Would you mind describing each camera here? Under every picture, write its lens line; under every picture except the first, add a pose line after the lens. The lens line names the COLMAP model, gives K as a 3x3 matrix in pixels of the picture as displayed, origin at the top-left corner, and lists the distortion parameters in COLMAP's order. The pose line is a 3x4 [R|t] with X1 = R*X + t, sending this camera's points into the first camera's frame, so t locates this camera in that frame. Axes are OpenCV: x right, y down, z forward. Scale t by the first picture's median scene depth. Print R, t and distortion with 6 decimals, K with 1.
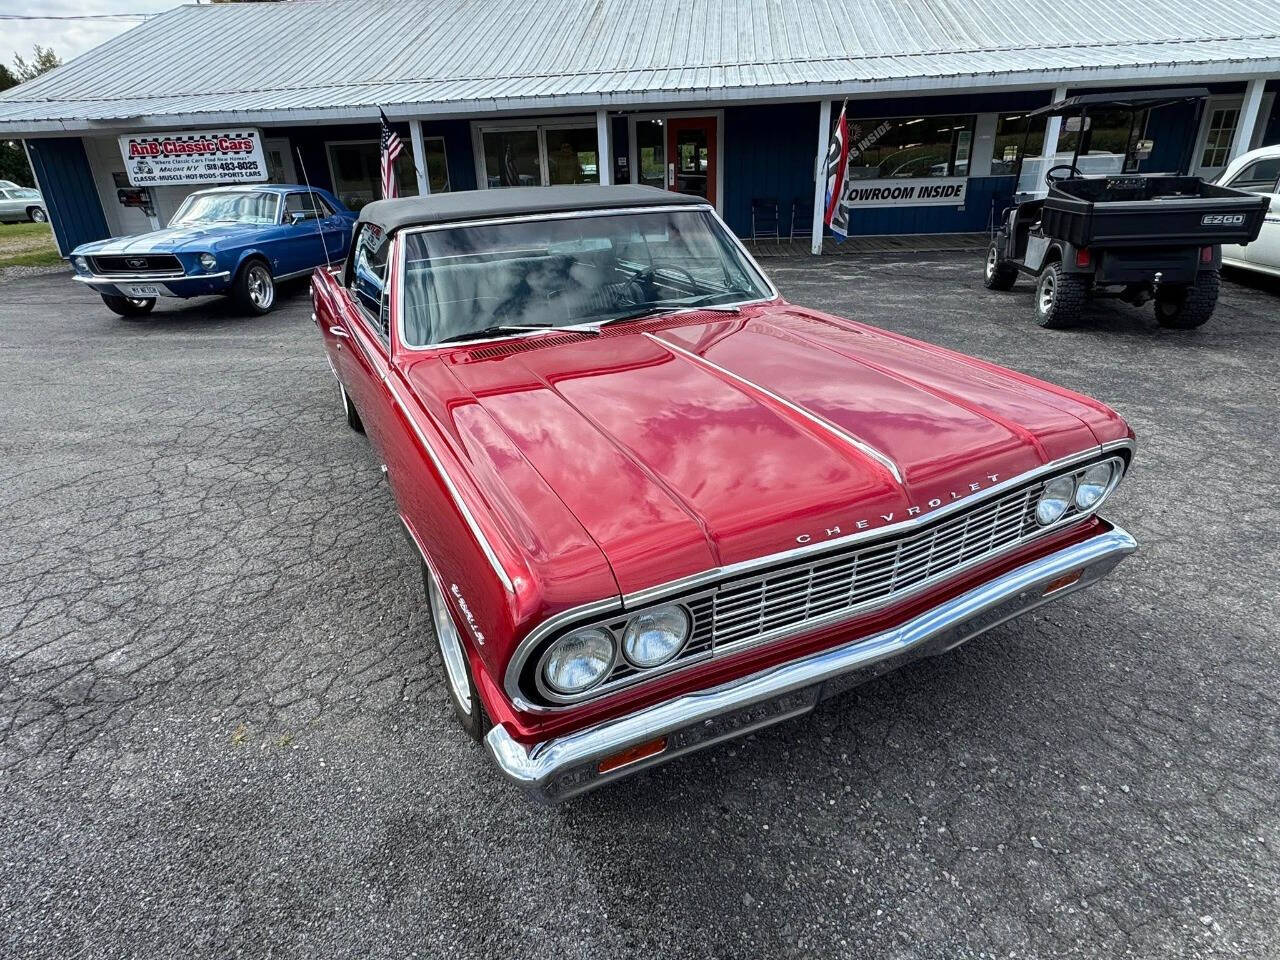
lens RADIAL K [[713.1, 0, 633.4], [0, 713.1, 481.2], [0, 0, 1]] dist [-0.001457, -0.000269]
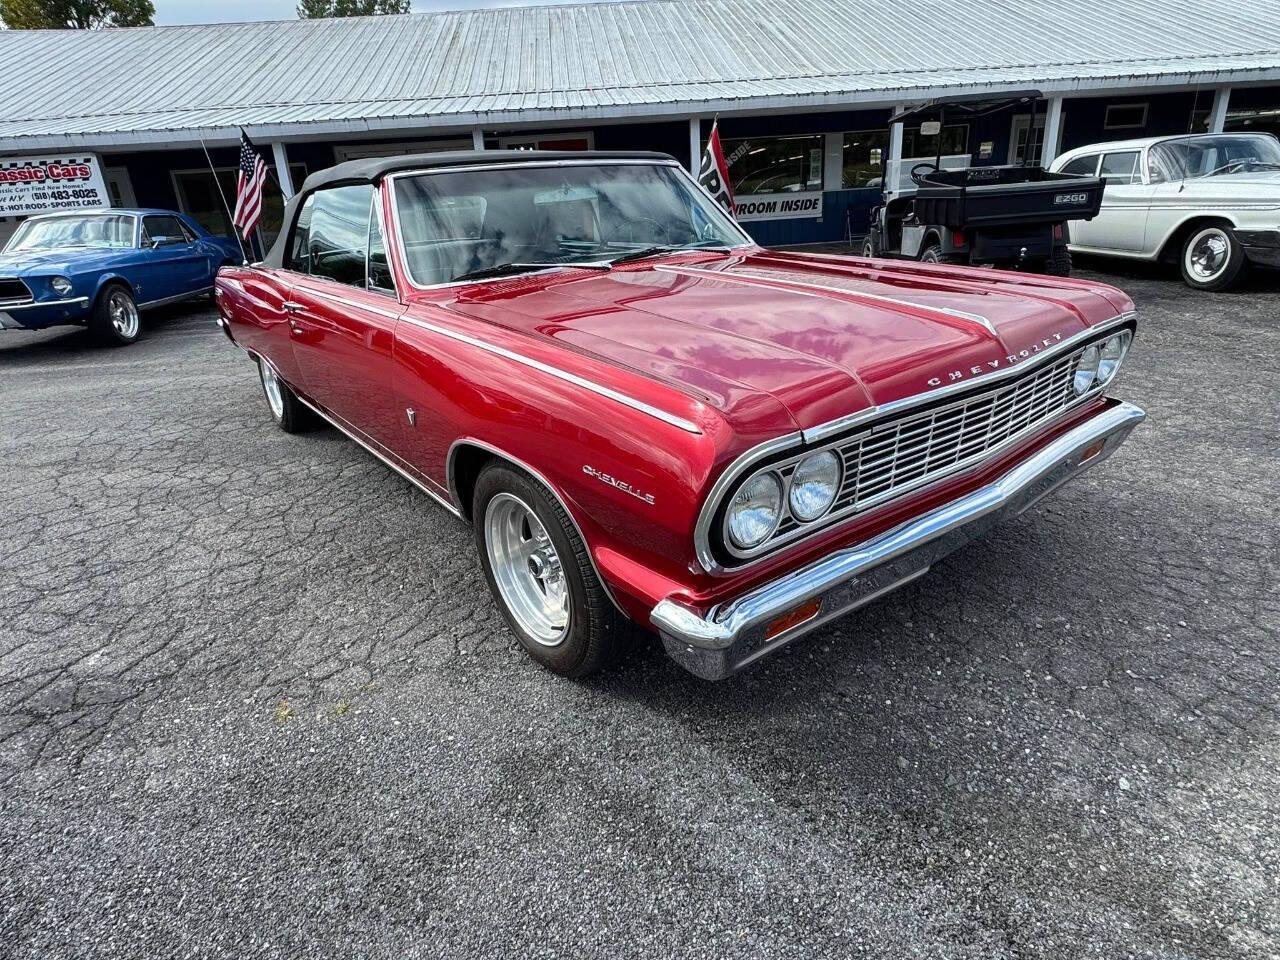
lens RADIAL K [[713.3, 0, 629.4], [0, 713.3, 479.6], [0, 0, 1]] dist [-0.001833, -0.000015]
pose [[0.981391, -0.089701, 0.169783, -0.149556], [0.098000, 0.994336, -0.041130, 0.086705], [-0.165132, 0.057003, 0.984623, 0.028176]]
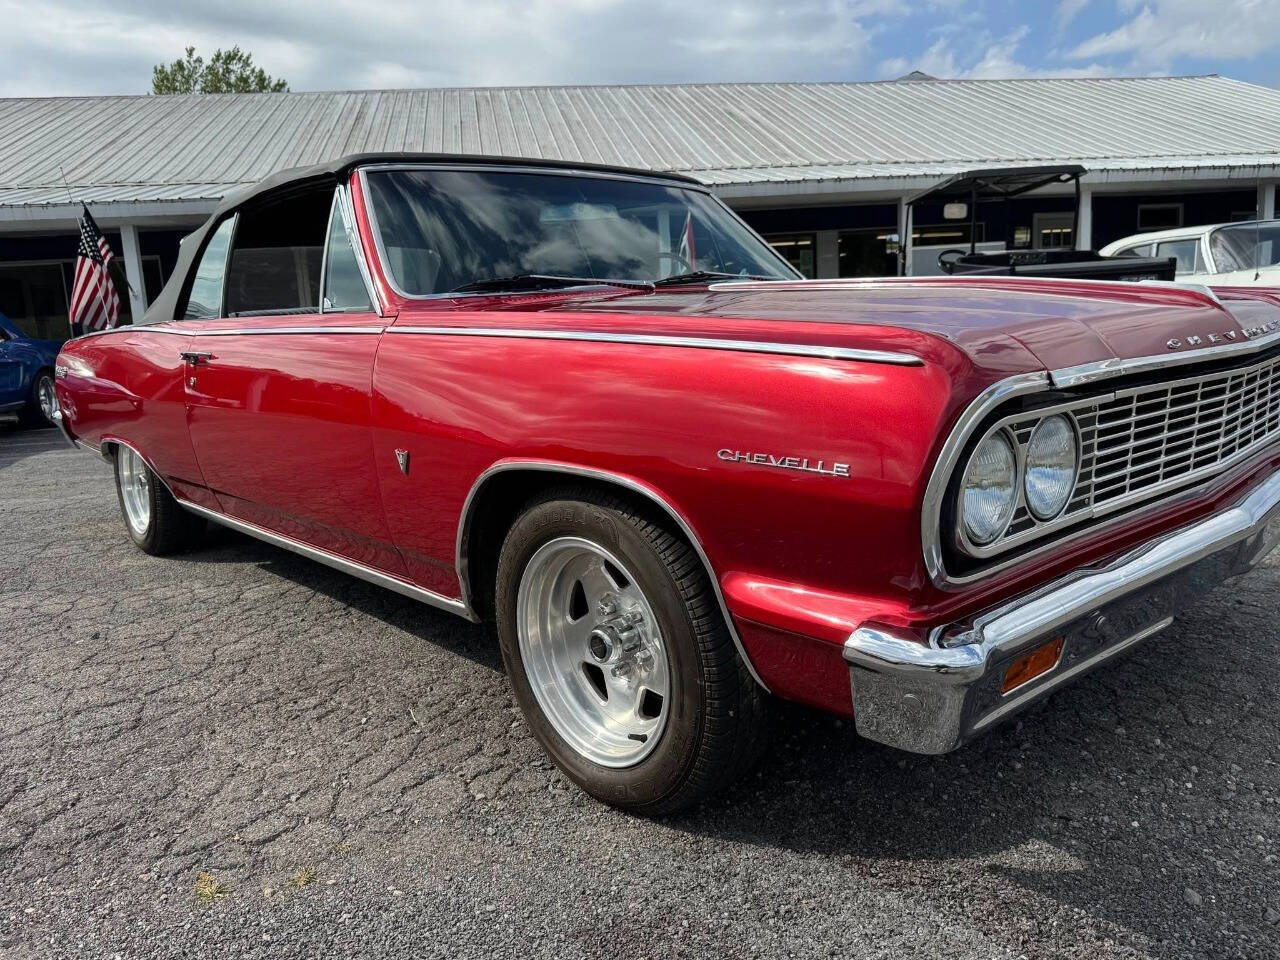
lens RADIAL K [[939.8, 0, 640.7], [0, 939.8, 490.4], [0, 0, 1]] dist [0.019399, -0.028535]
pose [[0.961837, -0.062933, 0.266287, -0.234486], [0.126813, 0.964890, -0.230014, 0.155639], [-0.242462, 0.255005, 0.936047, 0.090989]]
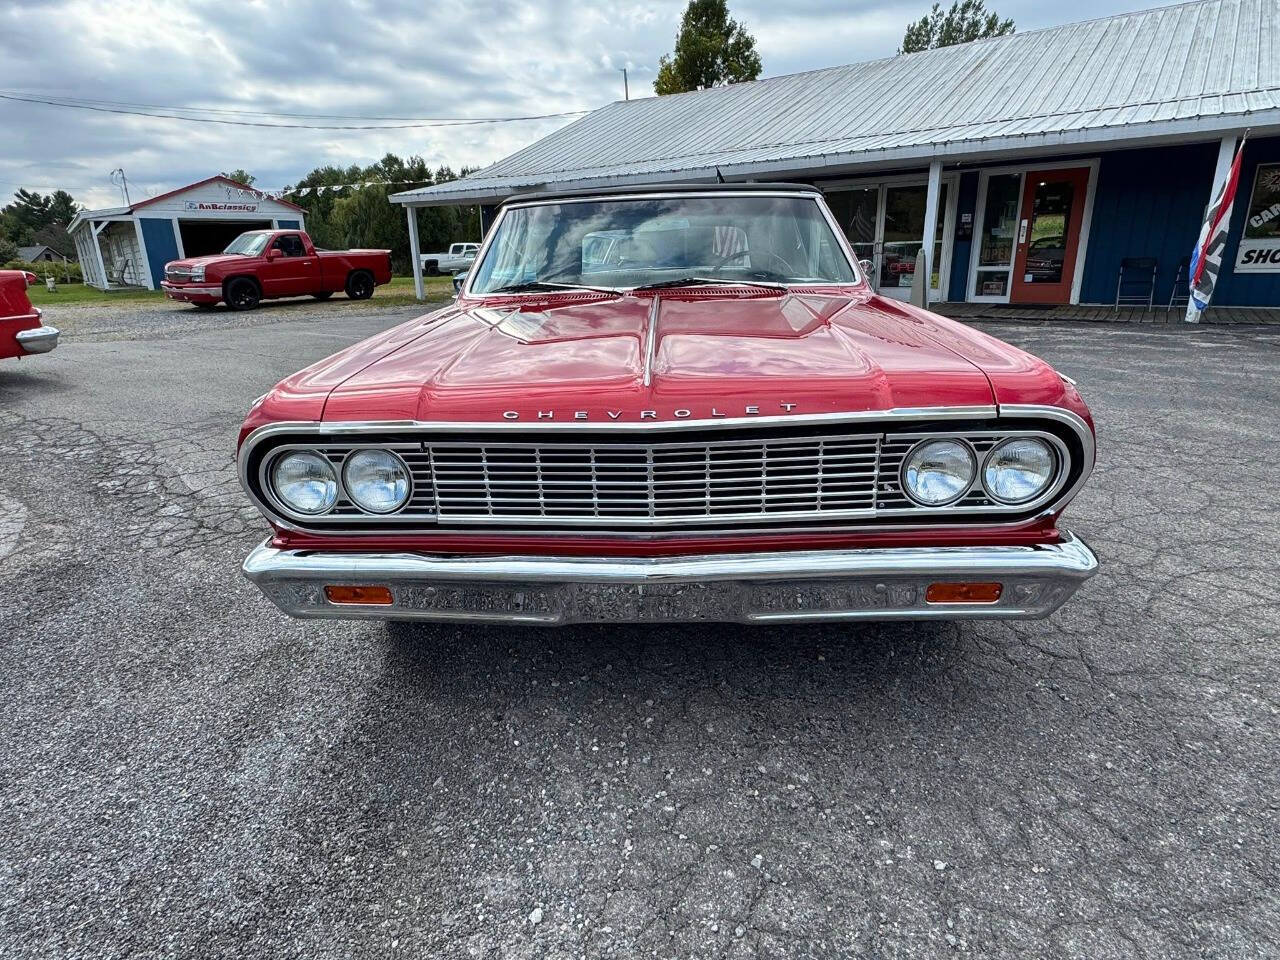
lens RADIAL K [[713.3, 0, 629.4], [0, 713.3, 479.6], [0, 0, 1]] dist [-0.001833, -0.000015]
pose [[0.870214, 0.161980, -0.465285, 0.341527], [-0.205268, 0.977737, -0.043528, 0.070547], [0.447876, 0.133387, 0.884090, 0.079433]]
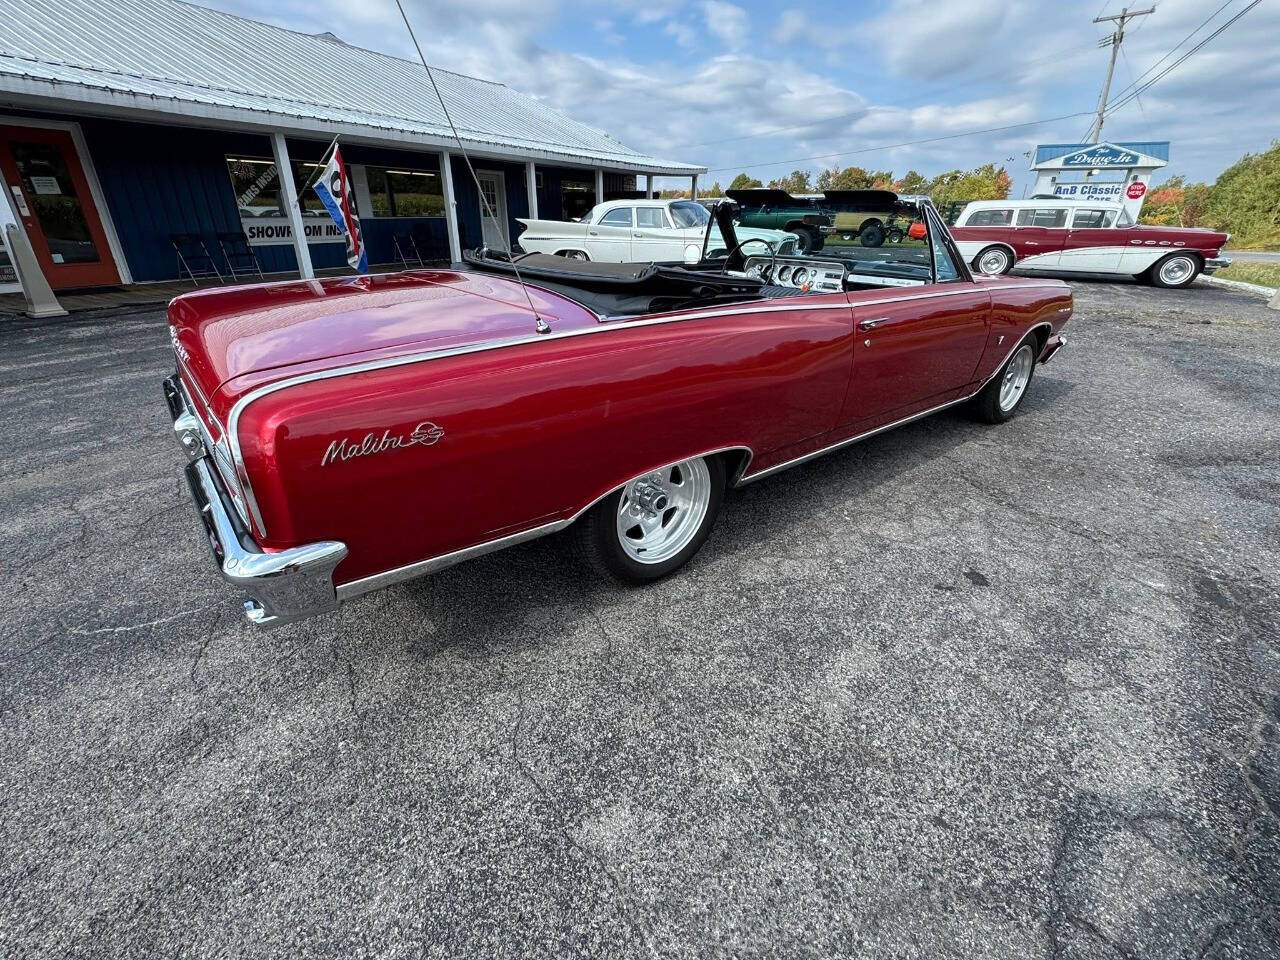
lens RADIAL K [[577.7, 0, 639.1], [0, 577.7, 480.2], [0, 0, 1]] dist [-0.002016, 0.000044]
pose [[0.398475, -0.347905, 0.848634, -1.147407], [0.348649, 0.913265, 0.210694, -0.235455], [-0.848329, 0.211919, 0.485210, 0.809112]]
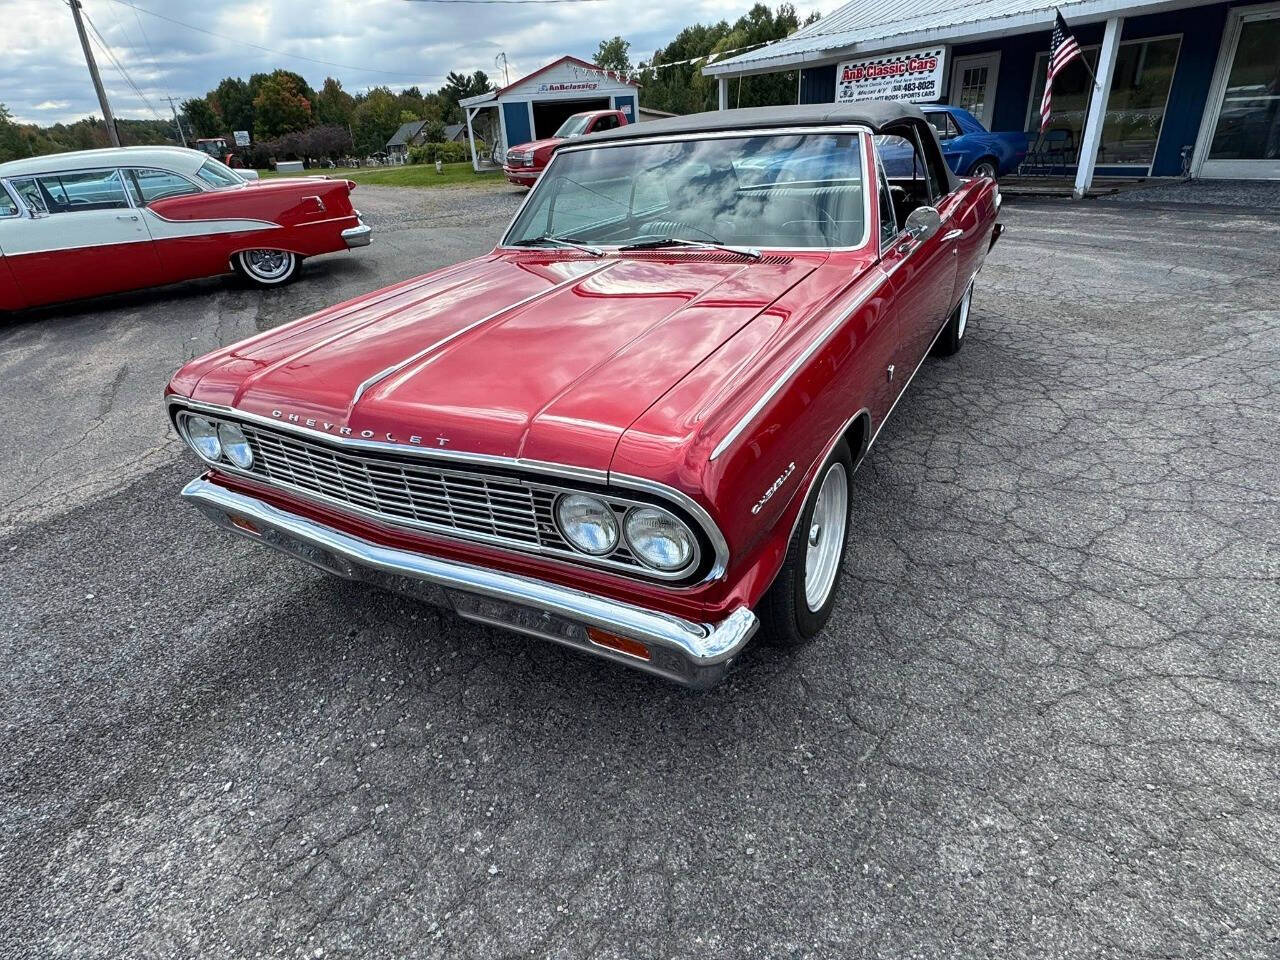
lens RADIAL K [[713.3, 0, 629.4], [0, 713.3, 479.6], [0, 0, 1]] dist [-0.001833, -0.000015]
pose [[0.558641, 0.362228, -0.746131, 0.607956], [-0.291698, 0.927927, 0.232087, -0.109628], [0.776423, 0.087991, 0.624039, 0.281726]]
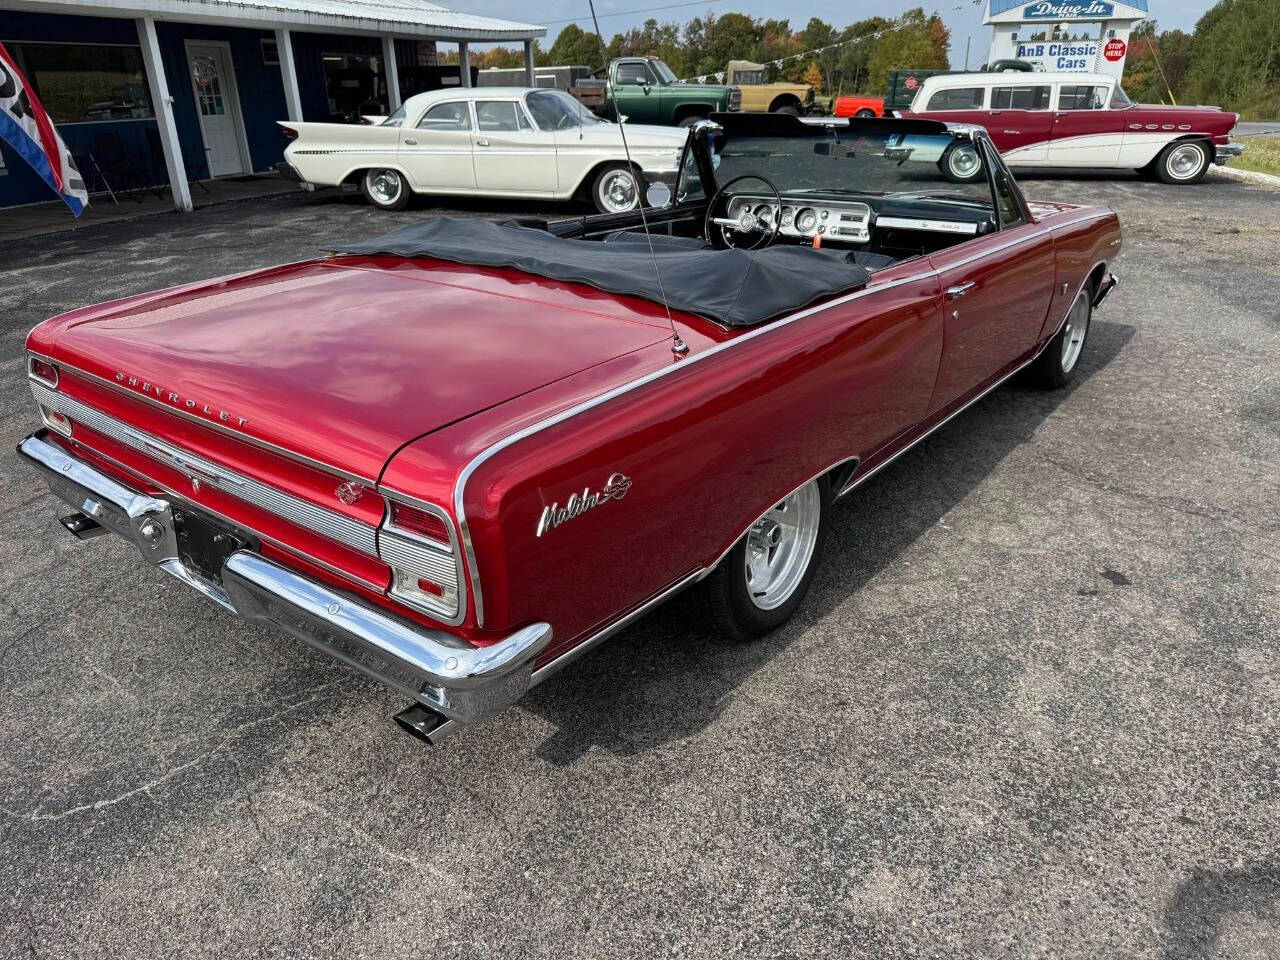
lens RADIAL K [[906.2, 0, 641.9], [0, 906.2, 484.8], [0, 0, 1]] dist [0.004349, -0.008386]
pose [[0.181623, -0.365499, 0.912920, -1.325886], [0.402633, 0.874616, 0.270061, -0.358194], [-0.897162, 0.318523, 0.306013, 0.928025]]
